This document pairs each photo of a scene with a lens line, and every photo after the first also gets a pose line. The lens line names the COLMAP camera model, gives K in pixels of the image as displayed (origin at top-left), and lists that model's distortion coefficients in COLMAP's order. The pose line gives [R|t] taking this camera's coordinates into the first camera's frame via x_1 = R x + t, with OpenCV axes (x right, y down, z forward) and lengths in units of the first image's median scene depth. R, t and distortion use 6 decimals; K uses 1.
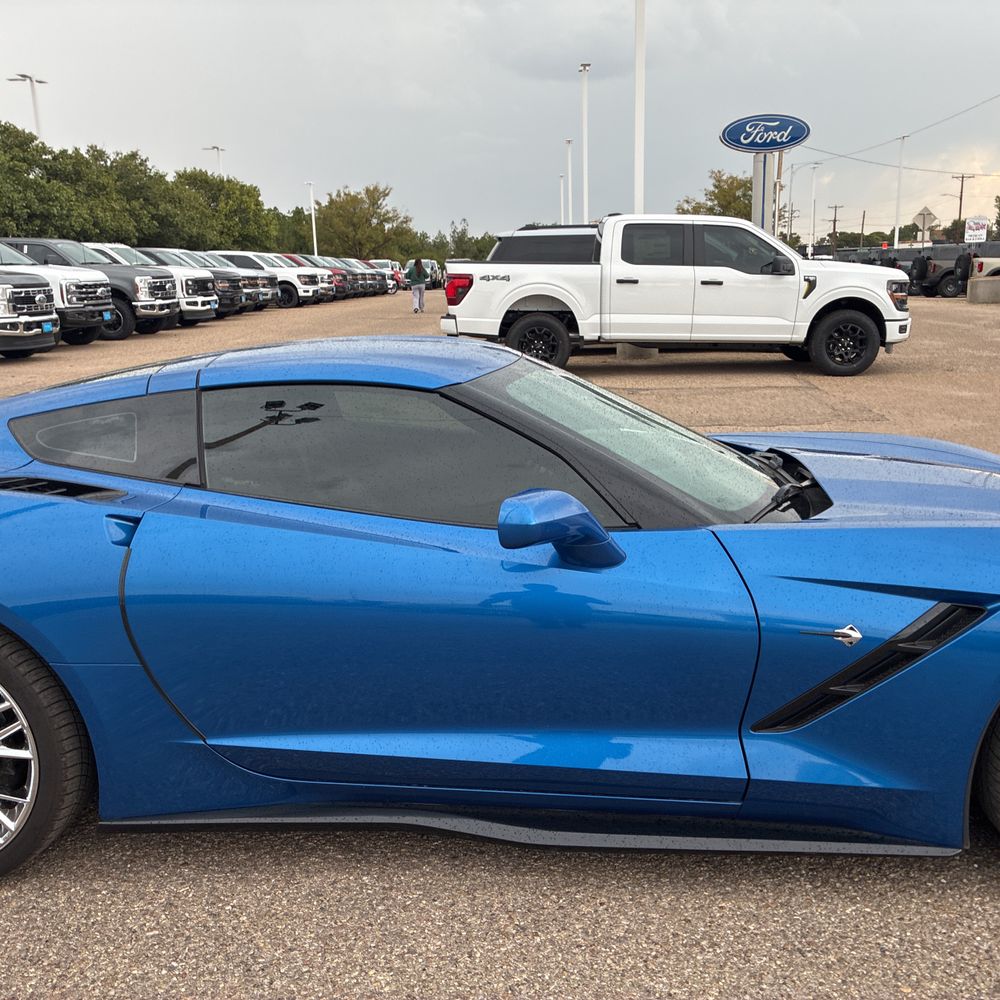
lens RADIAL K [[1016.0, 0, 500.0], [0, 1016.0, 500.0], [0, 0, 1]] dist [0.007093, 0.046107]
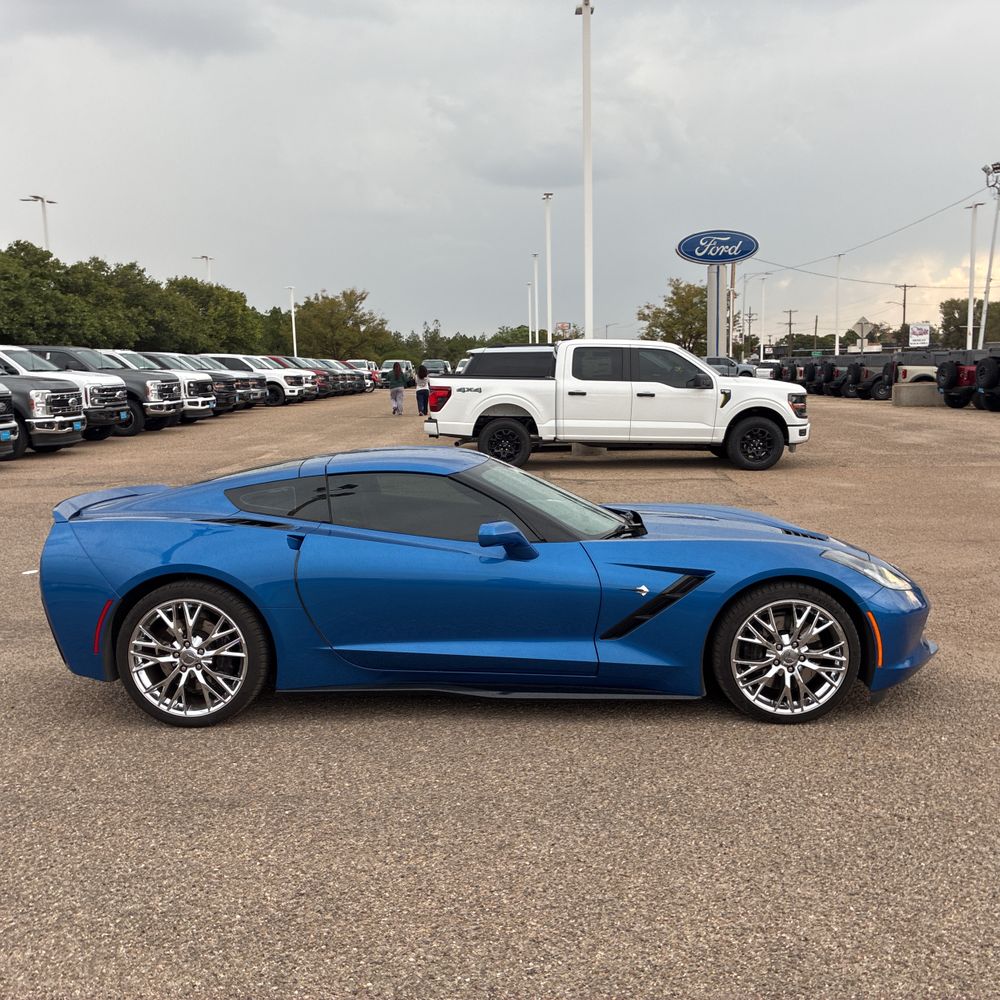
lens RADIAL K [[994.2, 0, 500.0], [0, 994.2, 500.0], [0, 0, 1]] dist [0.042387, -0.020964]
pose [[0.999562, 0.002367, 0.029504, -0.001211], [0.000328, 0.995849, -0.091020, 0.009476], [-0.029597, 0.090990, 0.995412, -0.075693]]
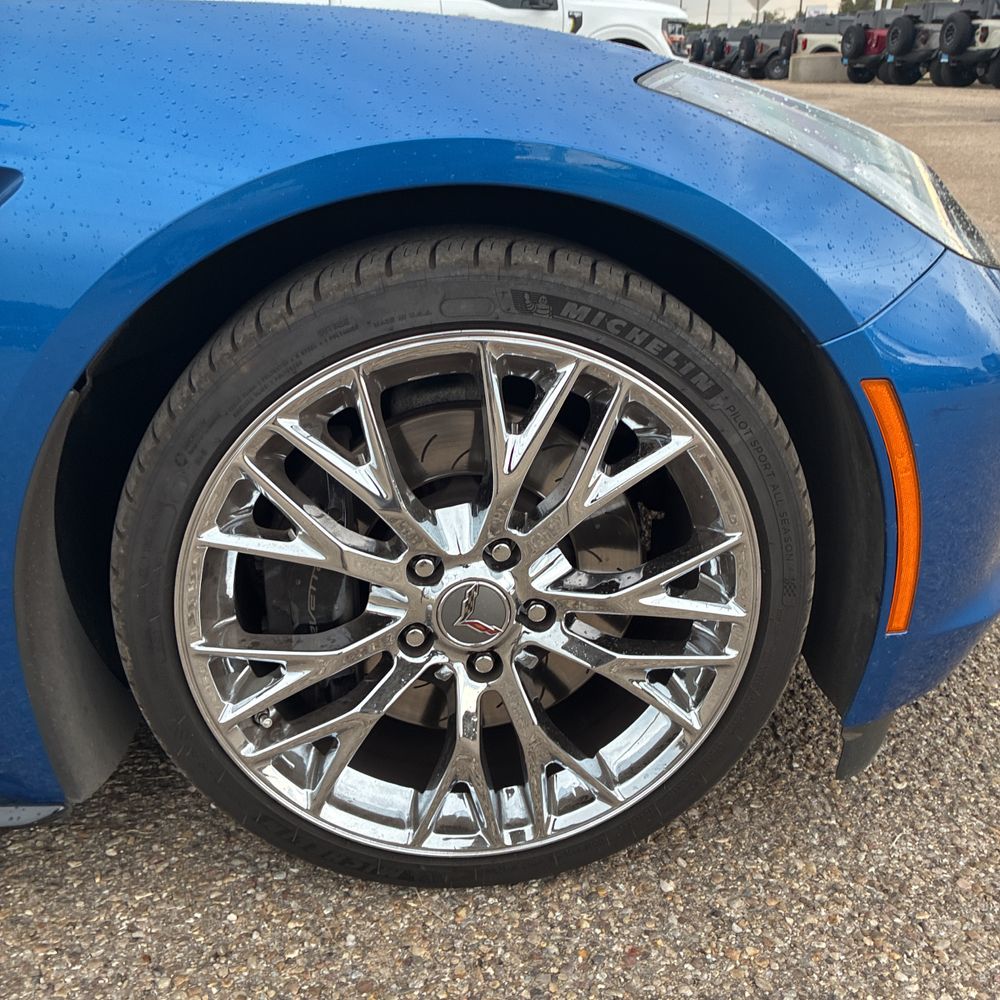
lens RADIAL K [[1032.4, 0, 500.2], [0, 1032.4, 477.3], [0, 0, 1]] dist [0.043763, -0.012933]
pose [[0.988441, -0.042969, 0.145387, 0.042246], [0.019193, 0.986744, 0.161144, 0.010202], [-0.150384, -0.156491, 0.976163, 0.042136]]
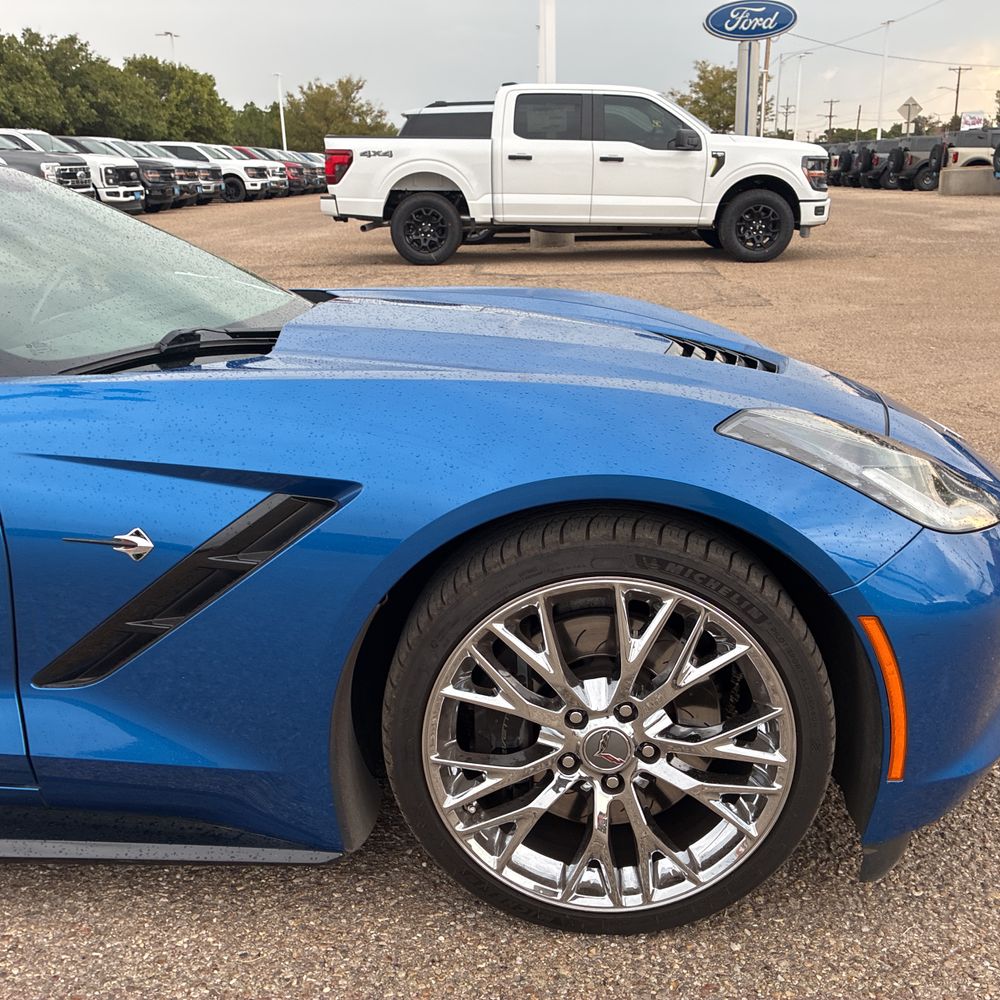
lens RADIAL K [[1029.2, 0, 485.5], [0, 1029.2, 472.4], [0, 0, 1]] dist [0.002693, 0.040607]
pose [[0.999999, -0.000946, 0.001140, 0.040084], [0.000871, 0.997898, 0.064803, 0.003208], [-0.001199, -0.064802, 0.997897, 0.024686]]
